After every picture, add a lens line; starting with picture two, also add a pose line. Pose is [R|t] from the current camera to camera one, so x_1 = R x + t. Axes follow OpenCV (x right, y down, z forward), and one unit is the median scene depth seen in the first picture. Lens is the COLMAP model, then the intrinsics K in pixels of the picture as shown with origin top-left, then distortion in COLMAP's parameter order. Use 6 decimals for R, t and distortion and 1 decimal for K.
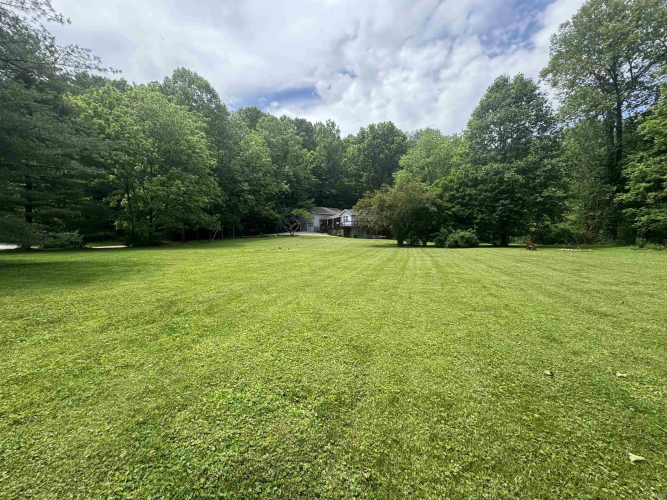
lens RADIAL K [[266.5, 0, 333.5], [0, 266.5, 250.0], [0, 0, 1]] dist [-0.001295, 0.000100]
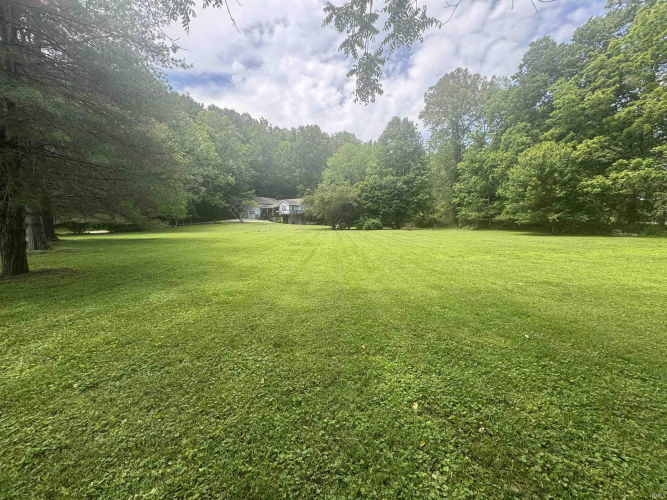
lens RADIAL K [[266.5, 0, 333.5], [0, 266.5, 250.0], [0, 0, 1]] dist [-0.001295, 0.000100]
pose [[0.954700, -0.031506, 0.295896, -0.163960], [0.016543, 0.998461, 0.052935, 0.017802], [-0.297108, -0.045642, 0.953752, -0.342610]]
